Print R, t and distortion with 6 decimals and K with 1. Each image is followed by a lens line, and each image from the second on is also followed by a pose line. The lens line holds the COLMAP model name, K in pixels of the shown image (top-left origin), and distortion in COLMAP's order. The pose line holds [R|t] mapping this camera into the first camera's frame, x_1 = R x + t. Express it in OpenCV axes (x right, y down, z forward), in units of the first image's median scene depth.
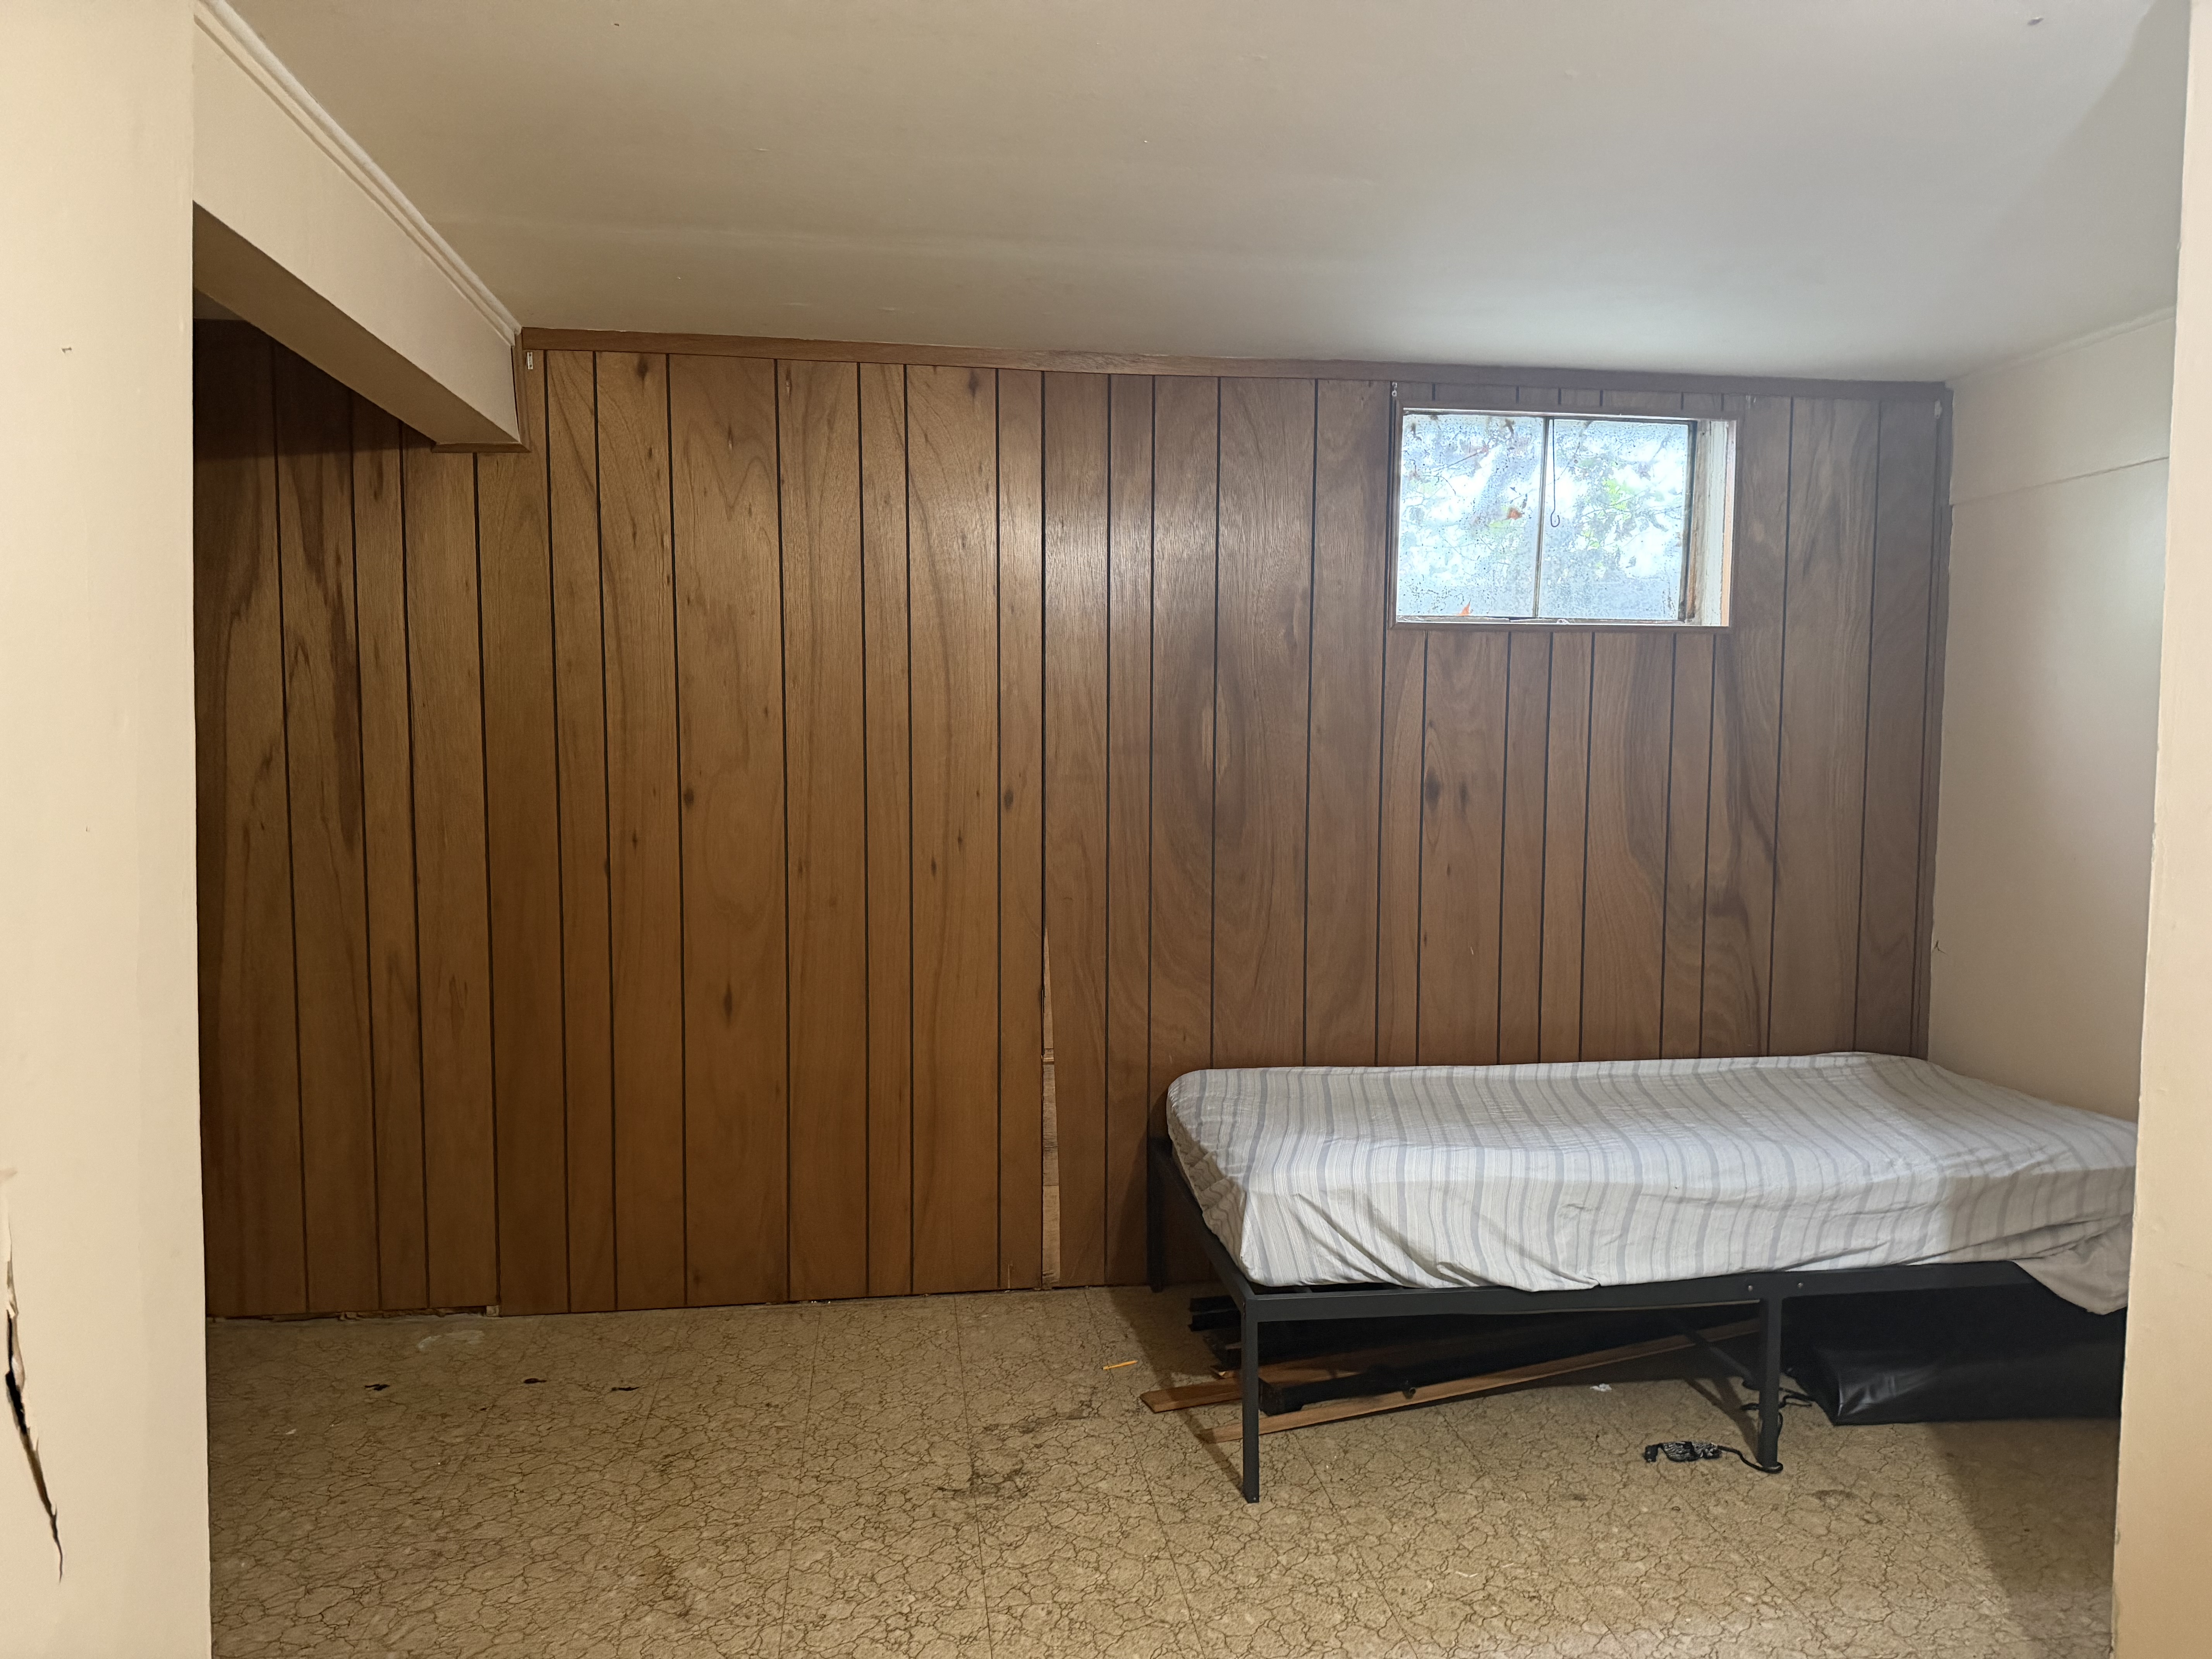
lens RADIAL K [[1556.7, 0, 1102.6], [0, 1556.7, 840.6], [0, 0, 1]] dist [0.048031, -0.045237]
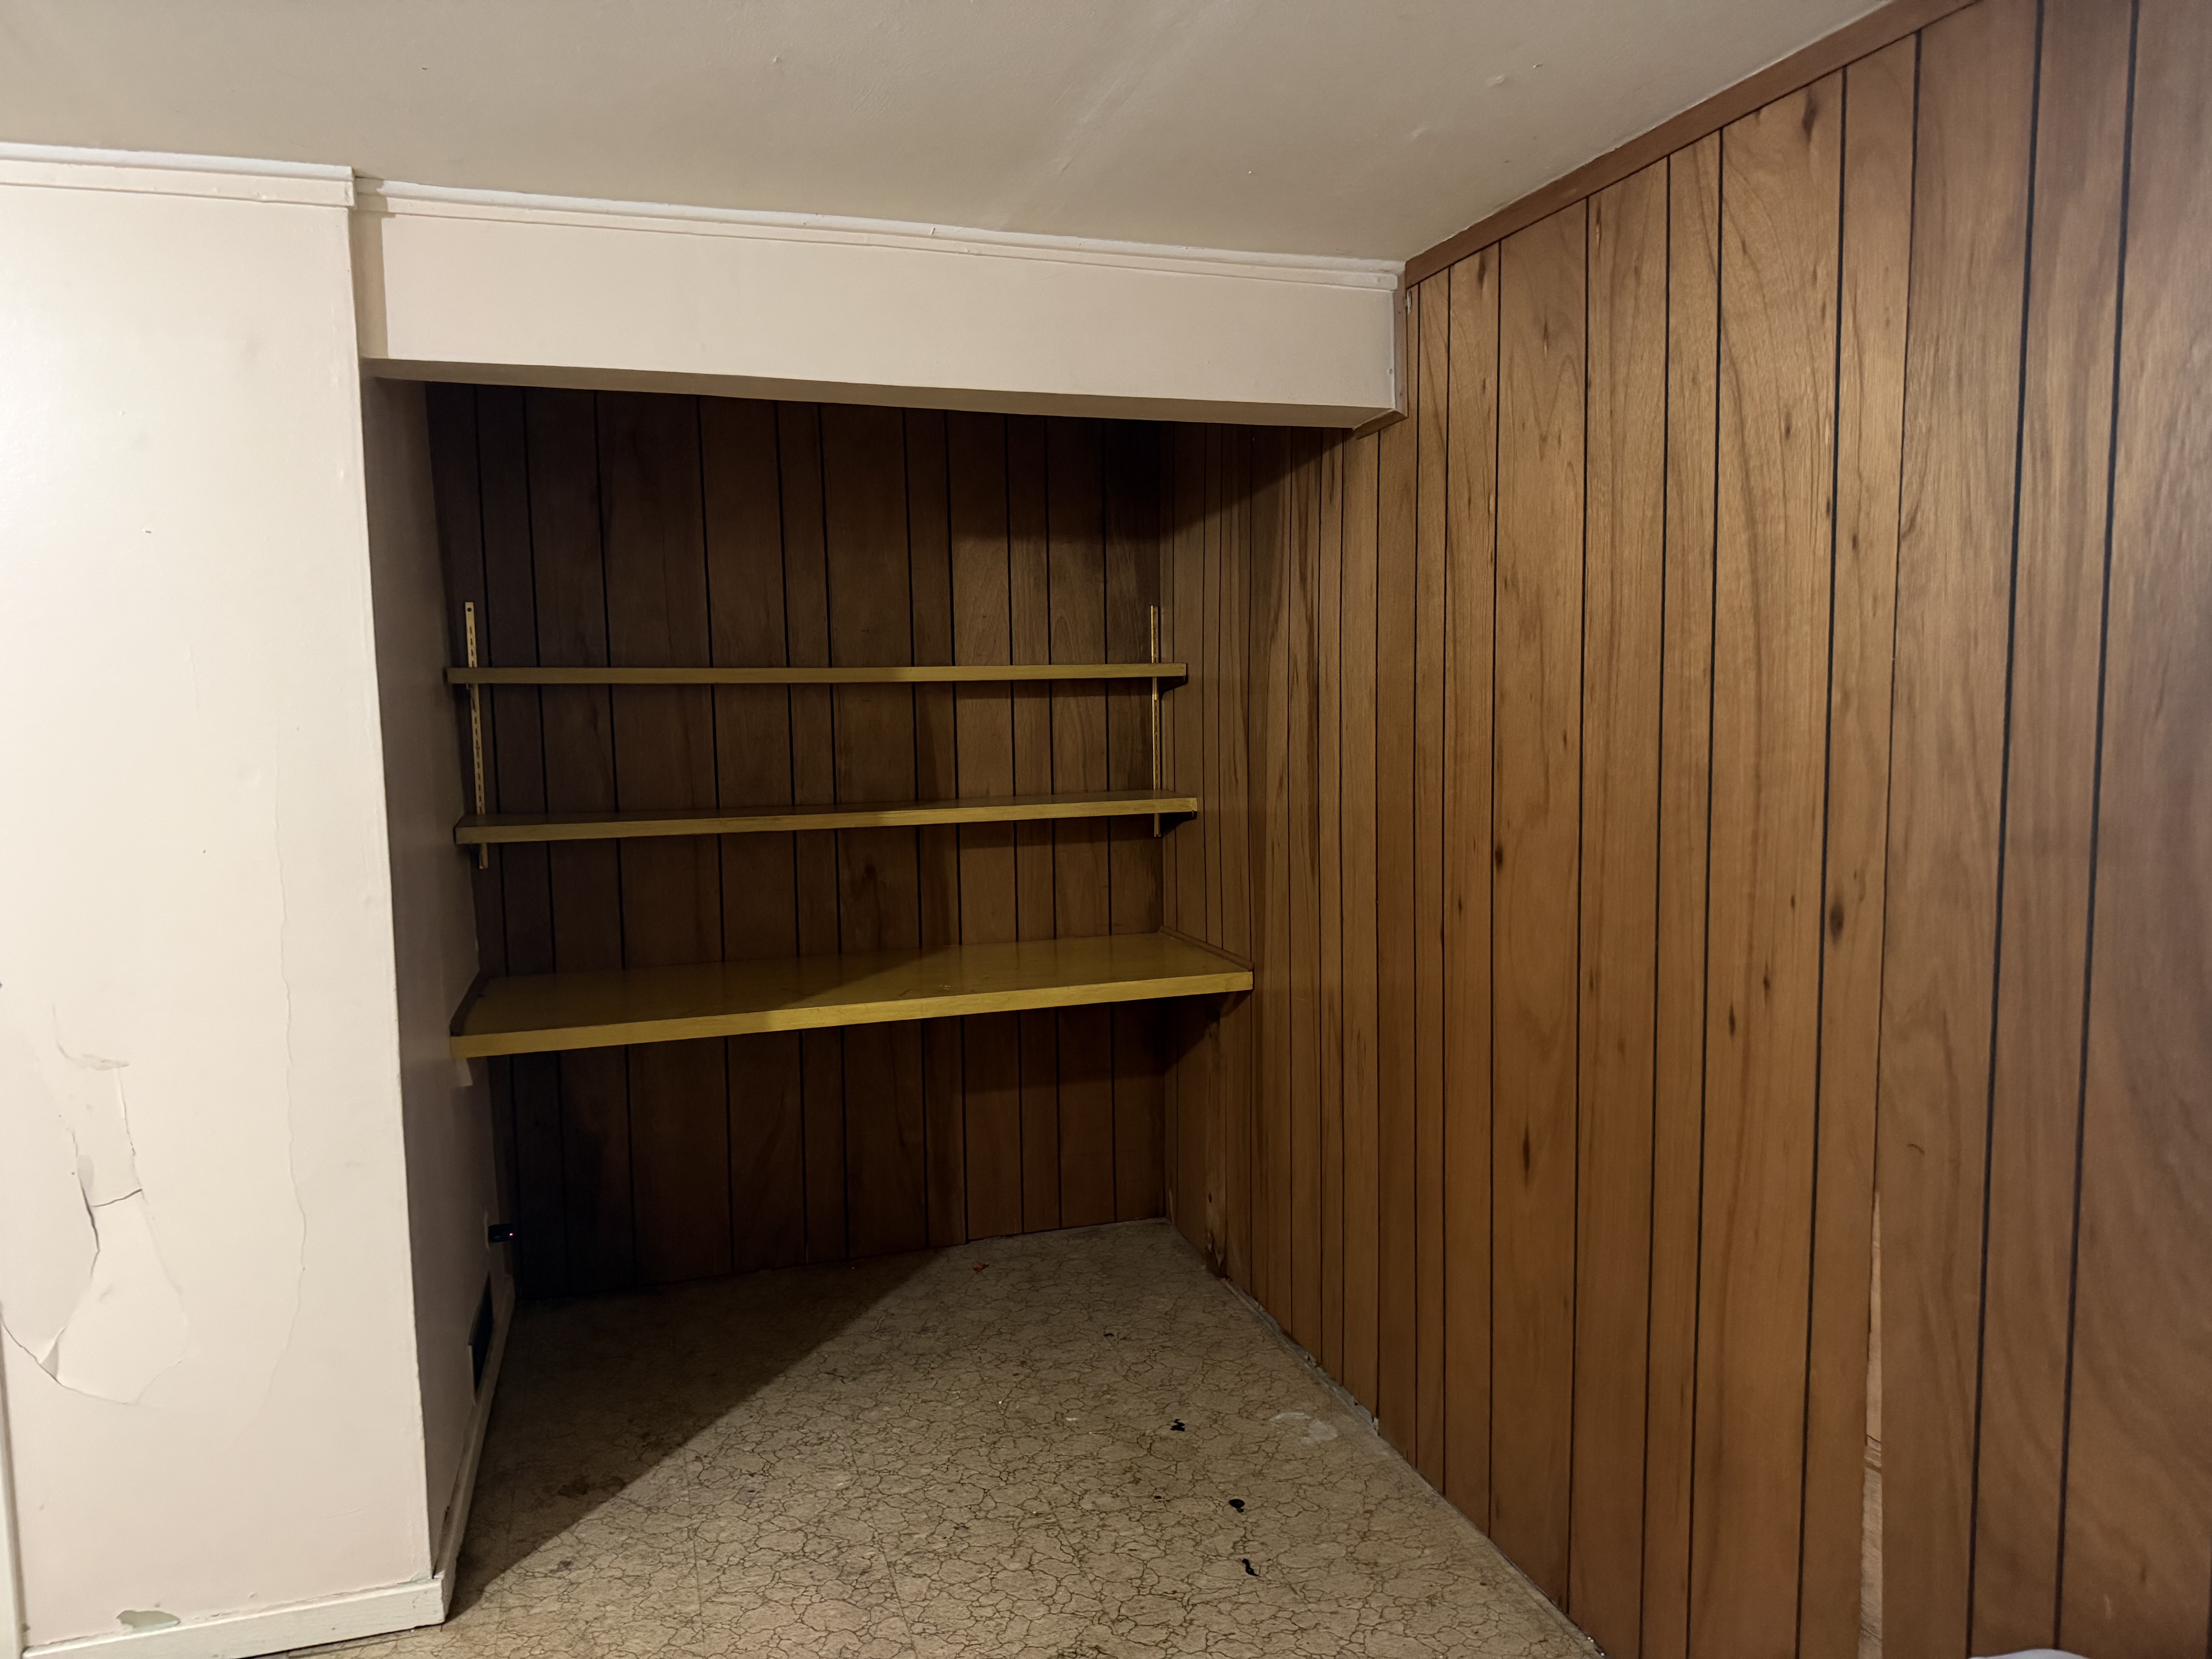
lens RADIAL K [[1556.7, 0, 1099.7], [0, 1556.7, 829.0], [0, 0, 1]] dist [0.048031, -0.045237]
pose [[0.145213, 0.081055, -0.986075, 0.417171], [-0.048081, 0.996039, 0.074793, -0.085161], [0.988231, 0.036551, 0.148535, 0.706343]]
